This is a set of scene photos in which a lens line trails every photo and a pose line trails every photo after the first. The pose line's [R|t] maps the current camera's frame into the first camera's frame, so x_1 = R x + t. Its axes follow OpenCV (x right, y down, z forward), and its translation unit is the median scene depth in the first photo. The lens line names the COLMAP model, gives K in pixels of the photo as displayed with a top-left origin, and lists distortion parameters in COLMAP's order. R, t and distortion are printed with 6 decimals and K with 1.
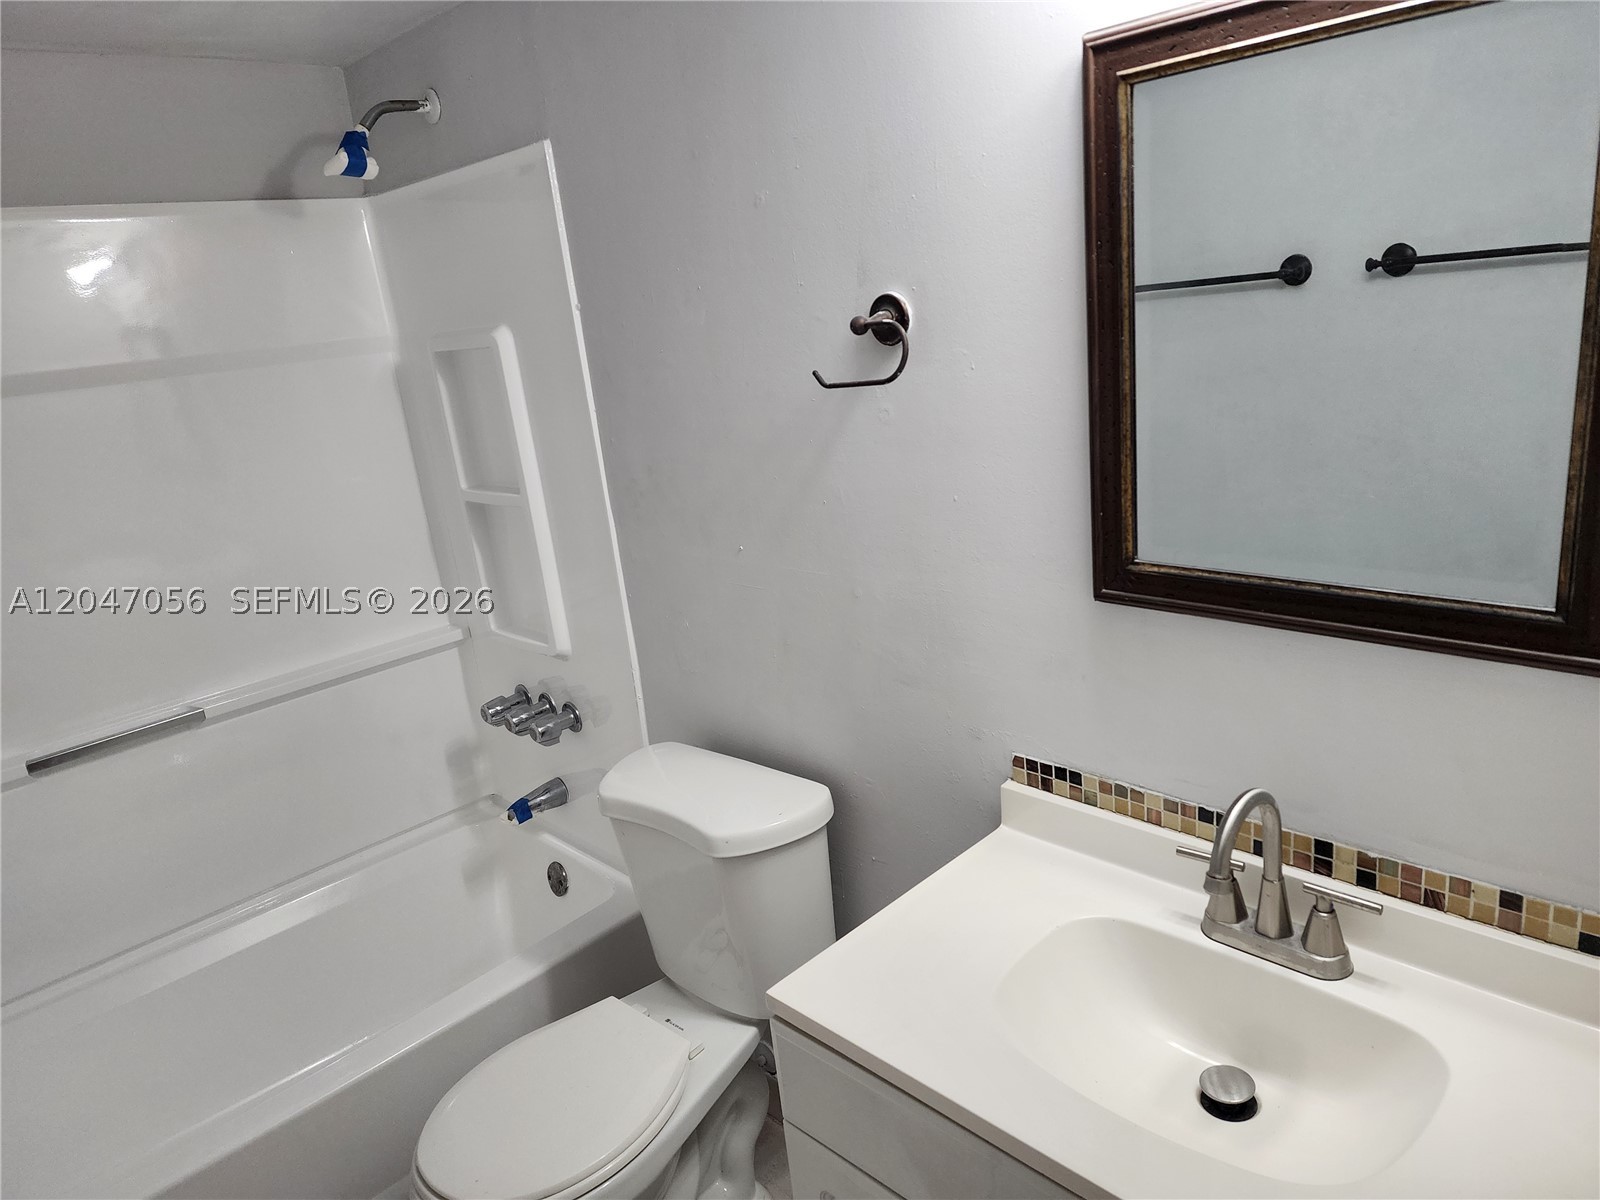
lens RADIAL K [[1071.5, 0, 791.1], [0, 1071.5, 600.0], [0, 0, 1]] dist [0.084742, -0.073190]
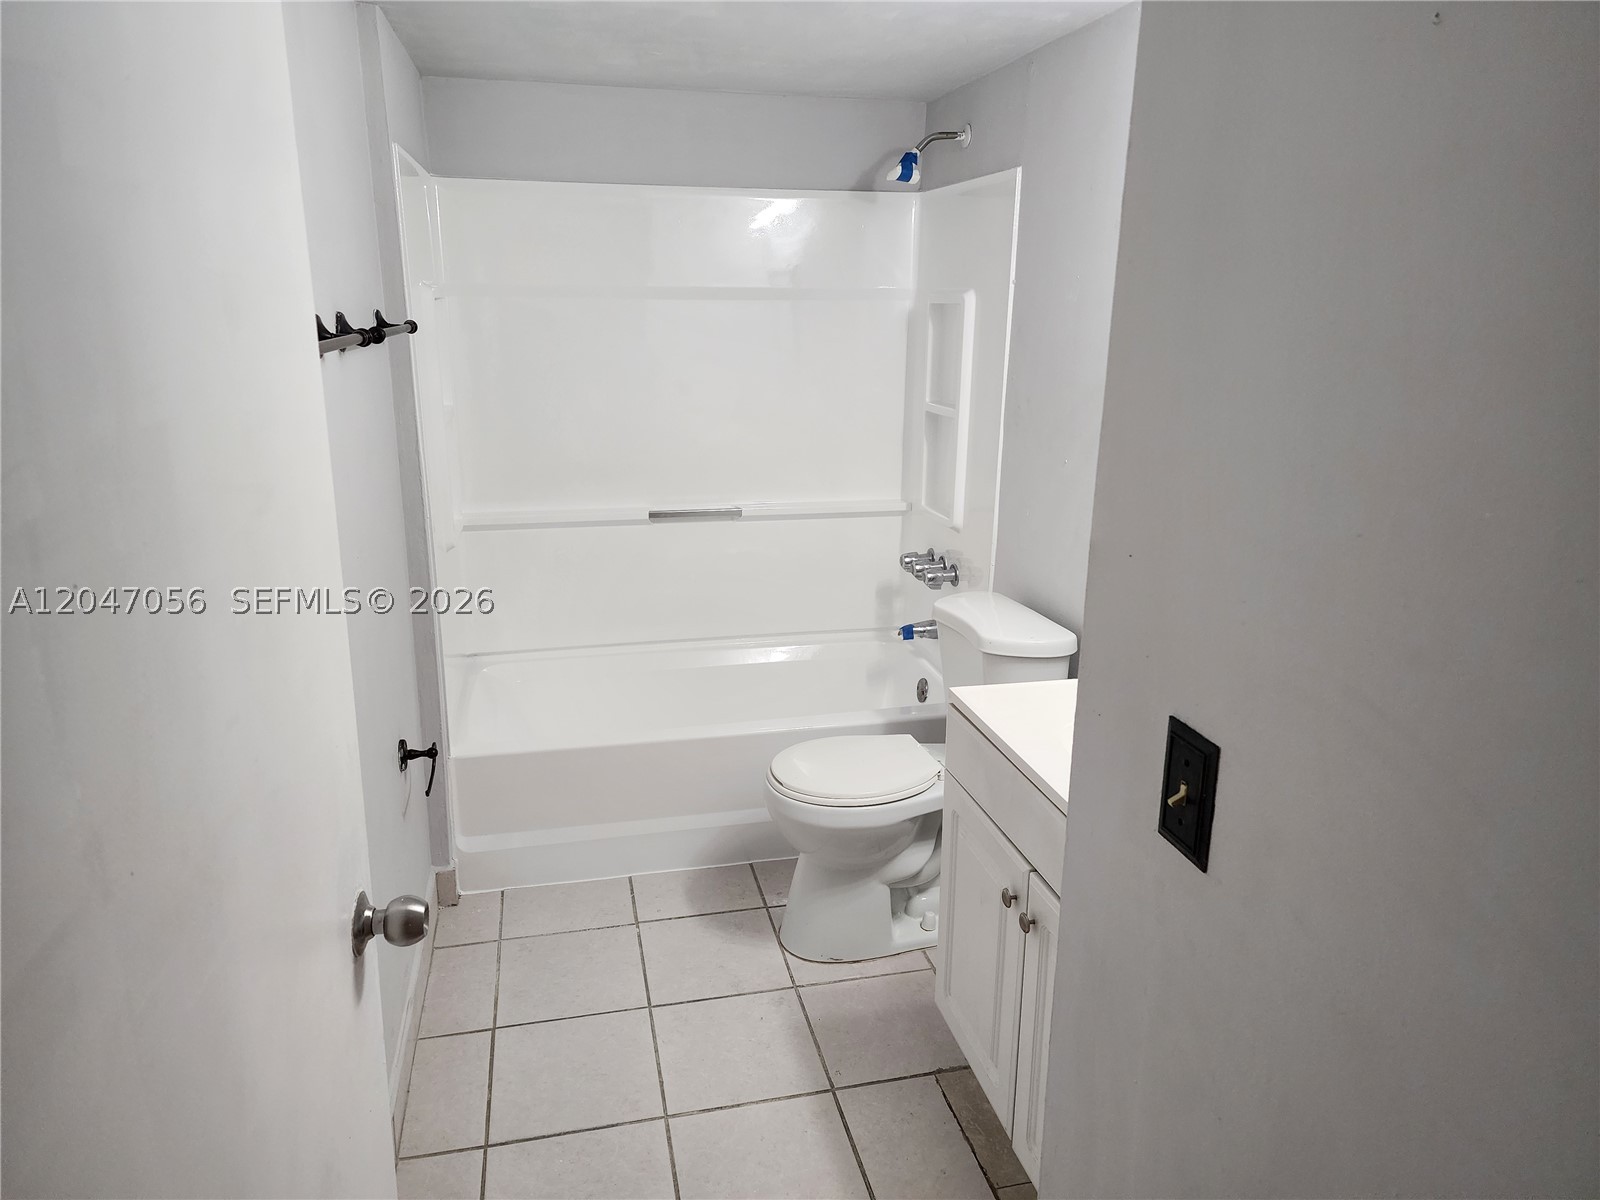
lens RADIAL K [[1071.5, 0, 797.2], [0, 1071.5, 621.1], [0, 0, 1]] dist [0.084742, -0.073190]
pose [[0.852307, 0.266641, -0.449973, 0.277764], [-0.247870, 0.963469, 0.101426, 0.077684], [0.460579, 0.025089, 0.887264, -0.350180]]
